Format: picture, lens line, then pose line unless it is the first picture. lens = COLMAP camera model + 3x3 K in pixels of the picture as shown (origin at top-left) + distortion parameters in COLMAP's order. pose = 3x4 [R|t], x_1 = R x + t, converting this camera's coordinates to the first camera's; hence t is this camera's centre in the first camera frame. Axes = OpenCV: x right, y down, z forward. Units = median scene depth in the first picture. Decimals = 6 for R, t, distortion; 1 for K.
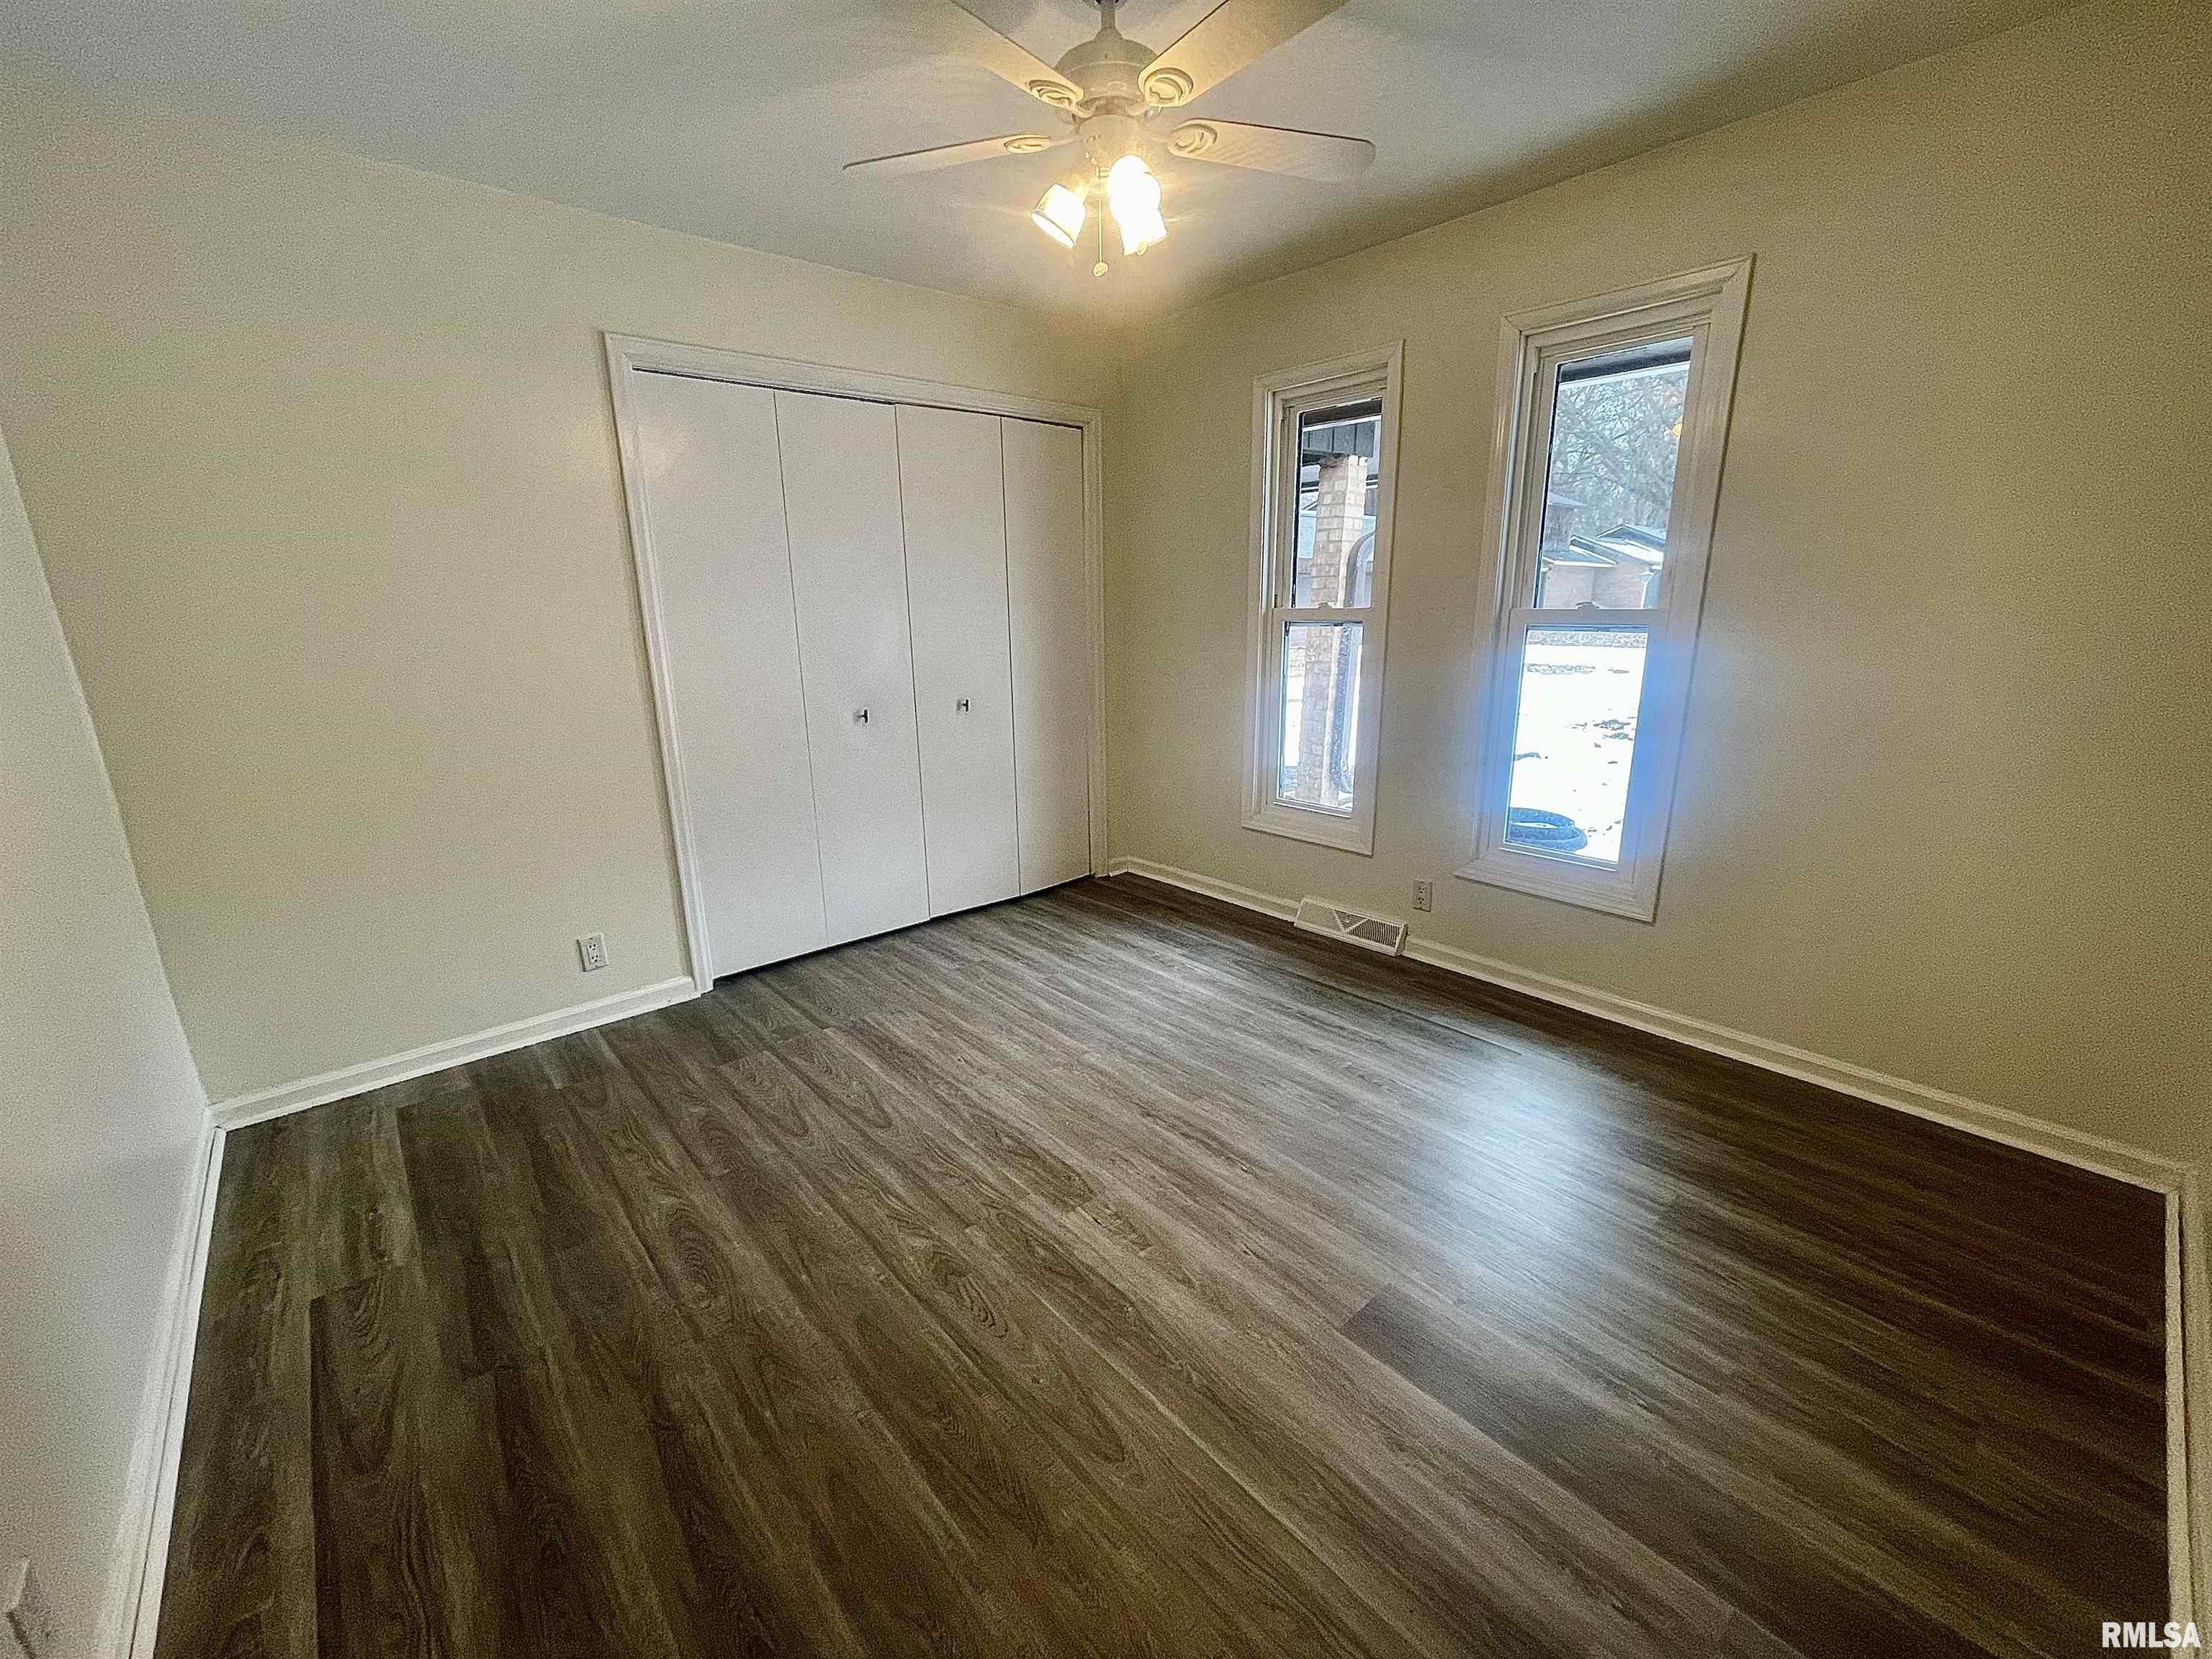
lens RADIAL K [[888.6, 0, 1102.2], [0, 888.6, 818.0], [0, 0, 1]] dist [-0.004624, -0.000279]
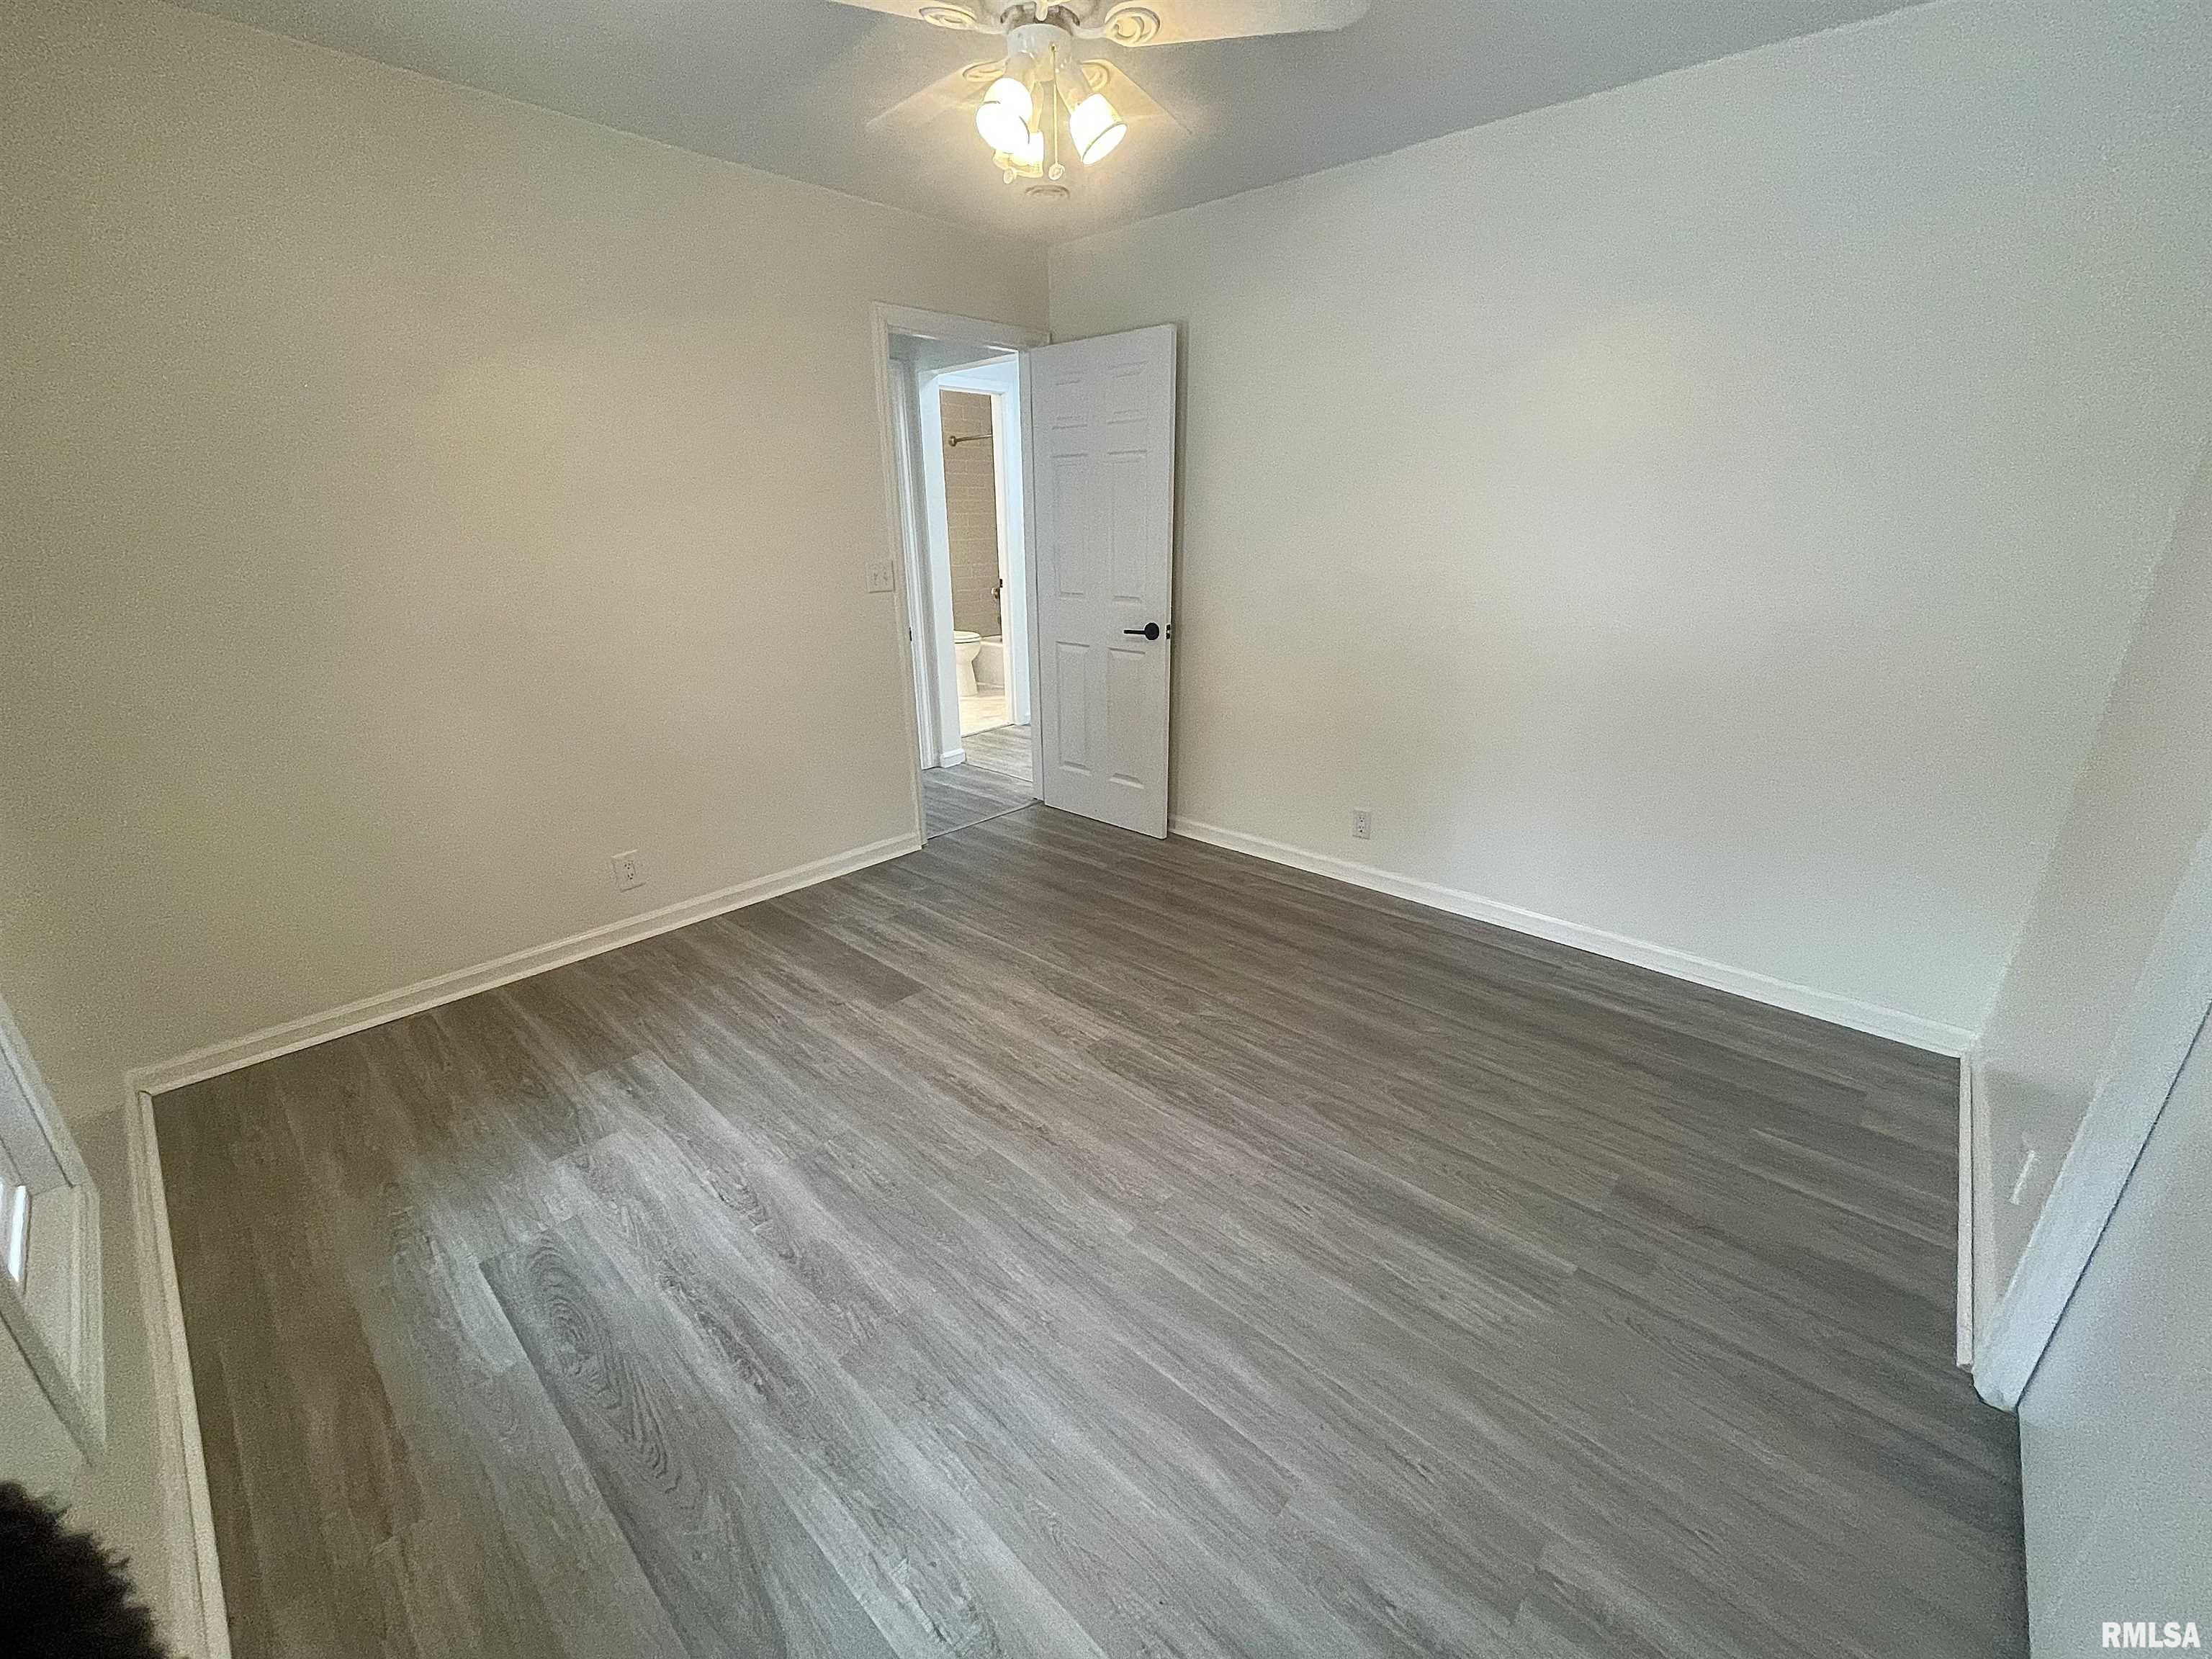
lens RADIAL K [[888.6, 0, 1103.8], [0, 888.6, 842.6], [0, 0, 1]] dist [-0.004624, -0.000279]
pose [[-0.993509, 0.062098, -0.095312, 0.058364], [-0.002306, 0.826692, 0.562651, -0.432046], [0.113733, 0.559218, -0.821182, 1.658302]]
